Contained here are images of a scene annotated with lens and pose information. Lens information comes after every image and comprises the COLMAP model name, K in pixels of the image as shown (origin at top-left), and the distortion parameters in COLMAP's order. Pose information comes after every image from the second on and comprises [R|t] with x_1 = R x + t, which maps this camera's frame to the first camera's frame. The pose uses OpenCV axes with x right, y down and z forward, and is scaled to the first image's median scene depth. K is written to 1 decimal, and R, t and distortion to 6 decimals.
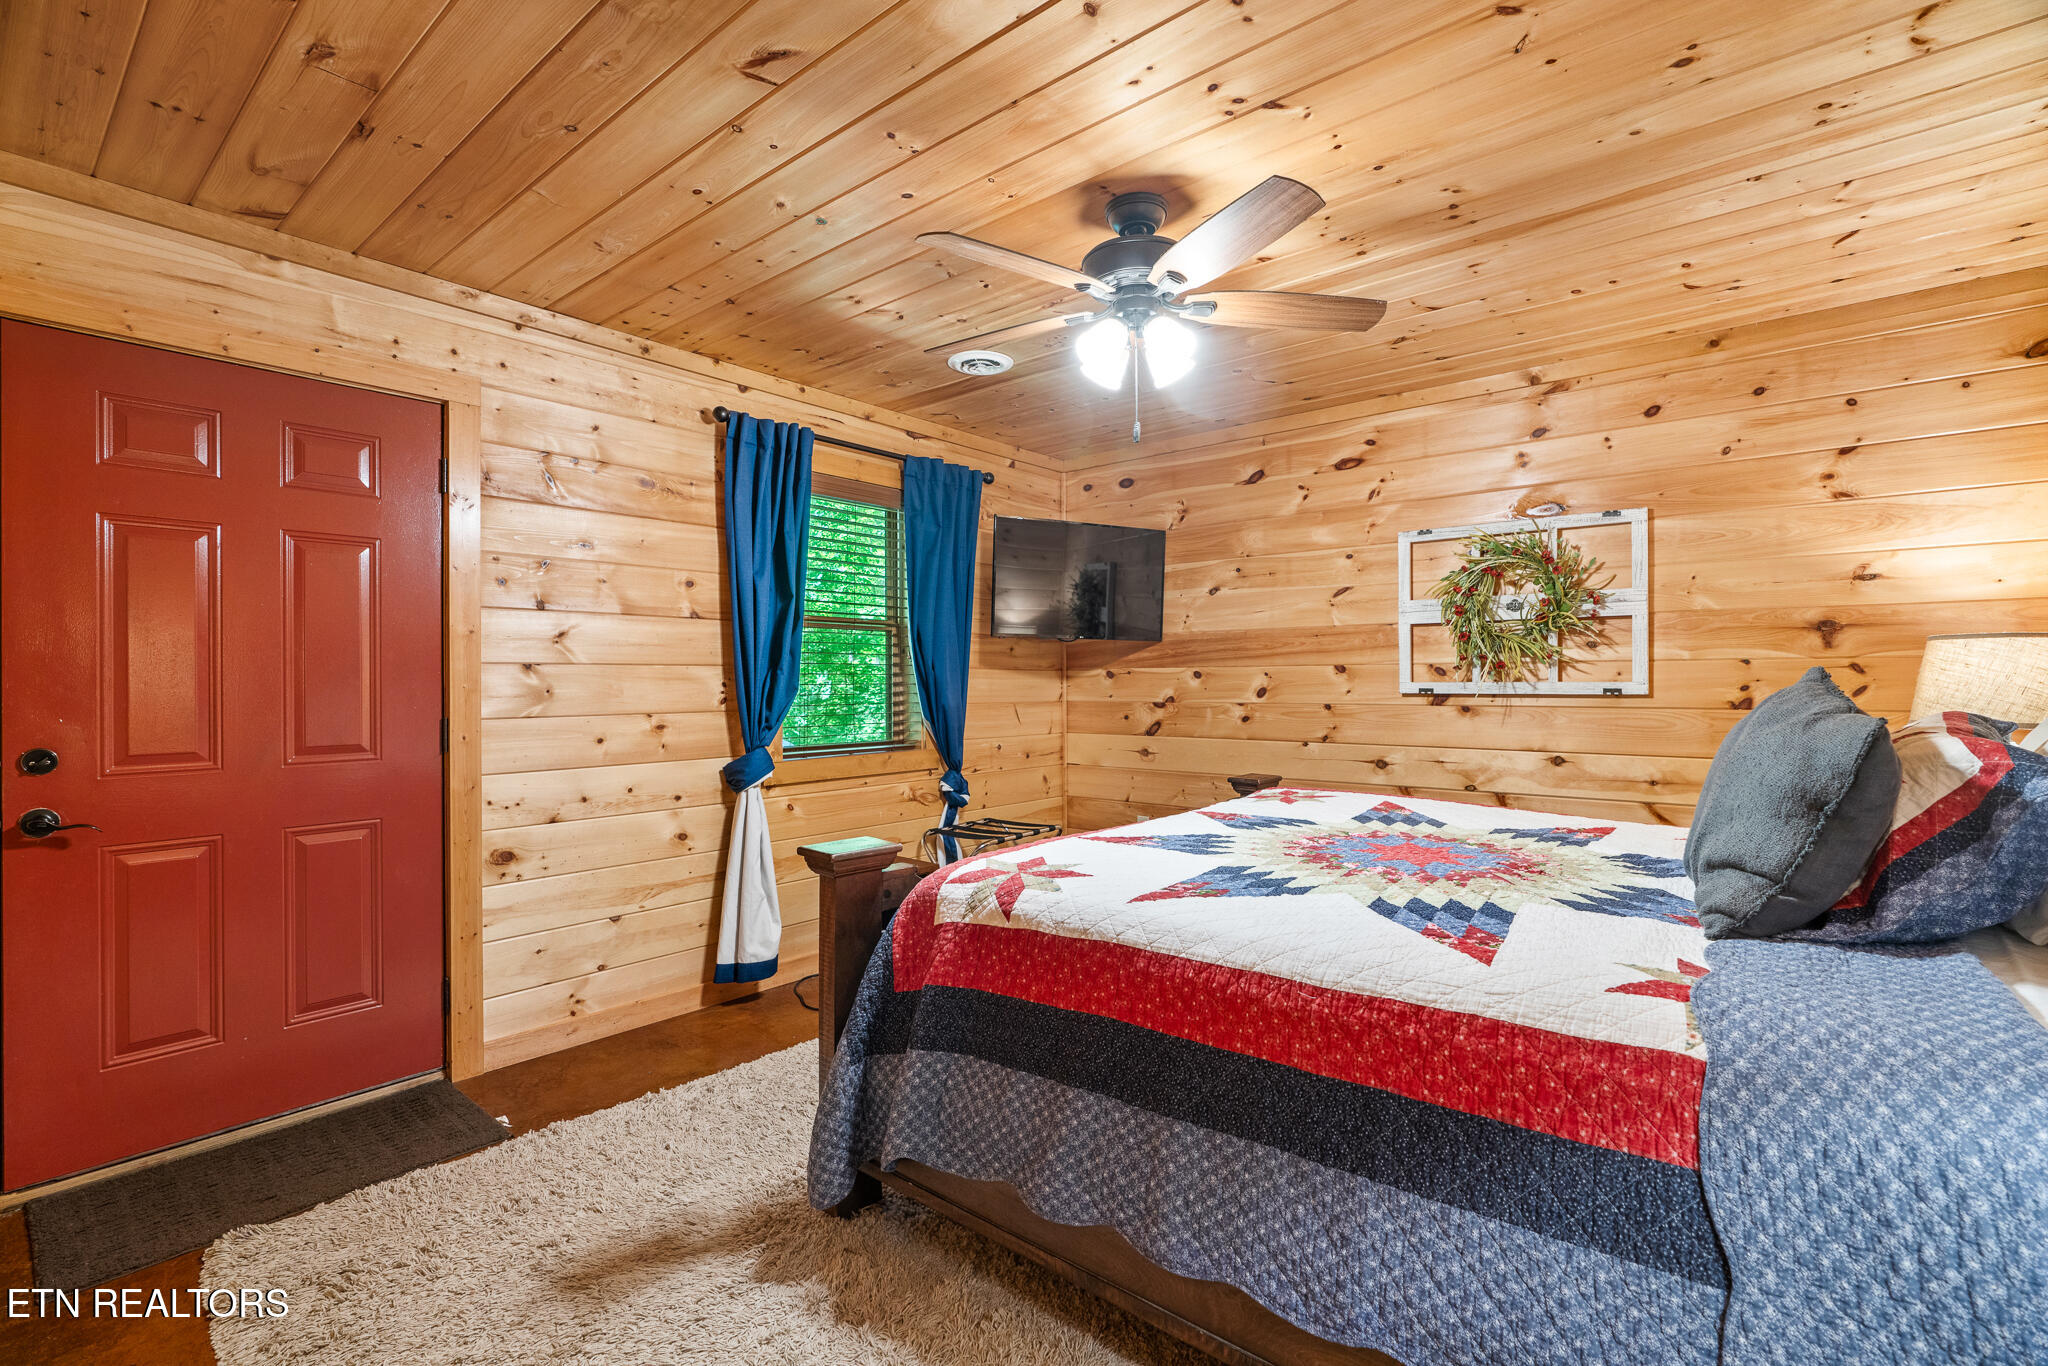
lens RADIAL K [[952.9, 0, 1026.2], [0, 952.9, 669.0], [0, 0, 1]] dist [-0.004090, 0.000362]
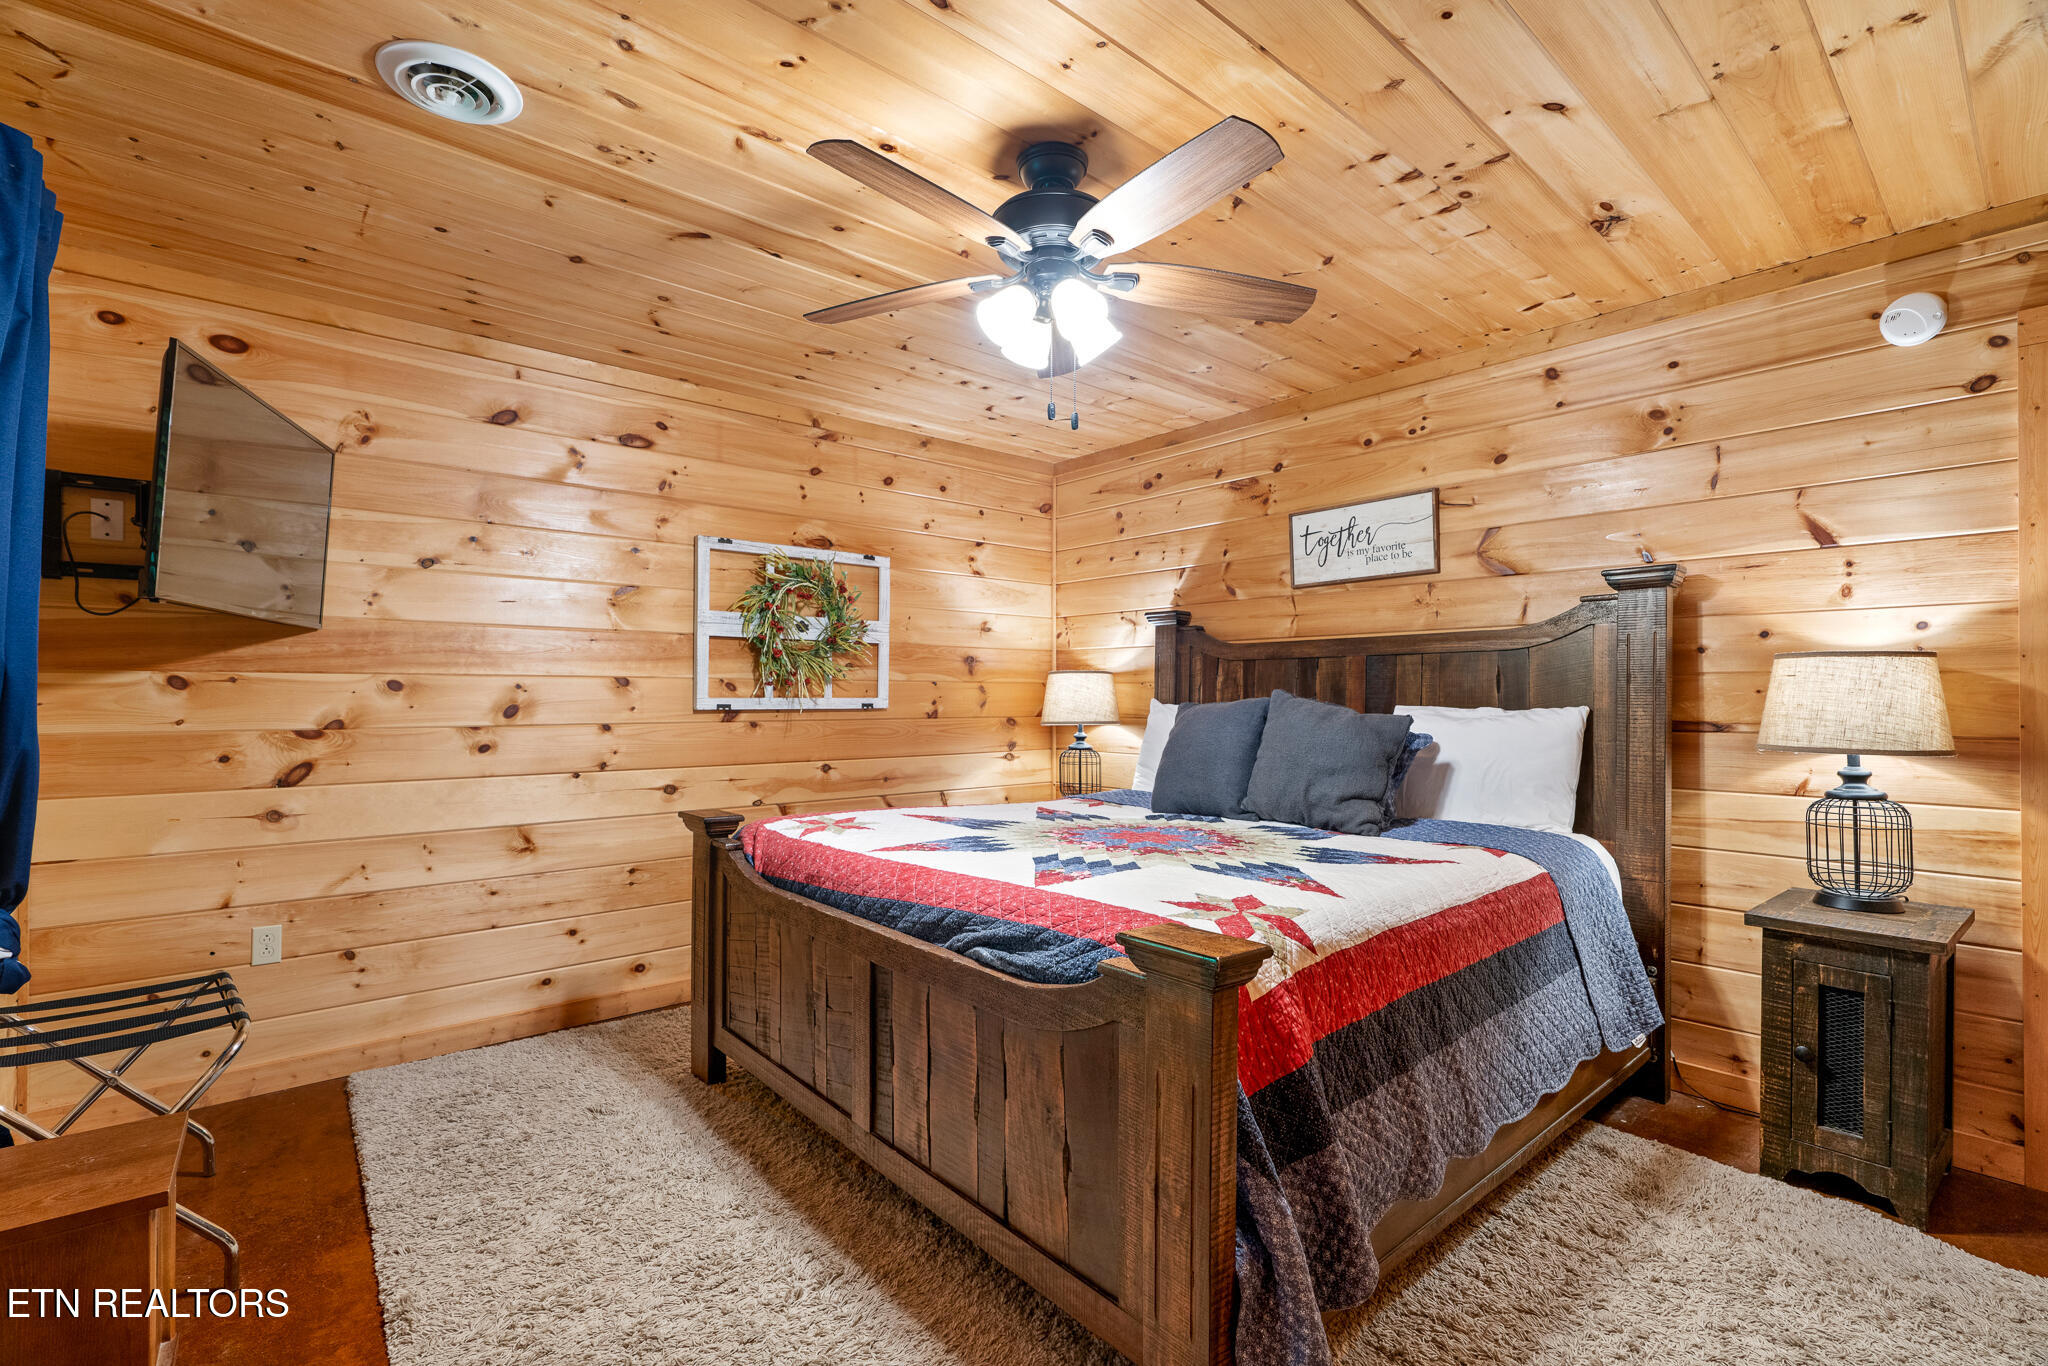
lens RADIAL K [[952.9, 0, 1026.2], [0, 952.9, 669.0], [0, 0, 1]] dist [-0.004090, 0.000362]
pose [[0.144574, 0.032495, 0.988960, -0.761981], [-0.014154, 0.999426, -0.030770, 0.015998], [-0.989393, -0.009549, 0.144951, 0.891019]]
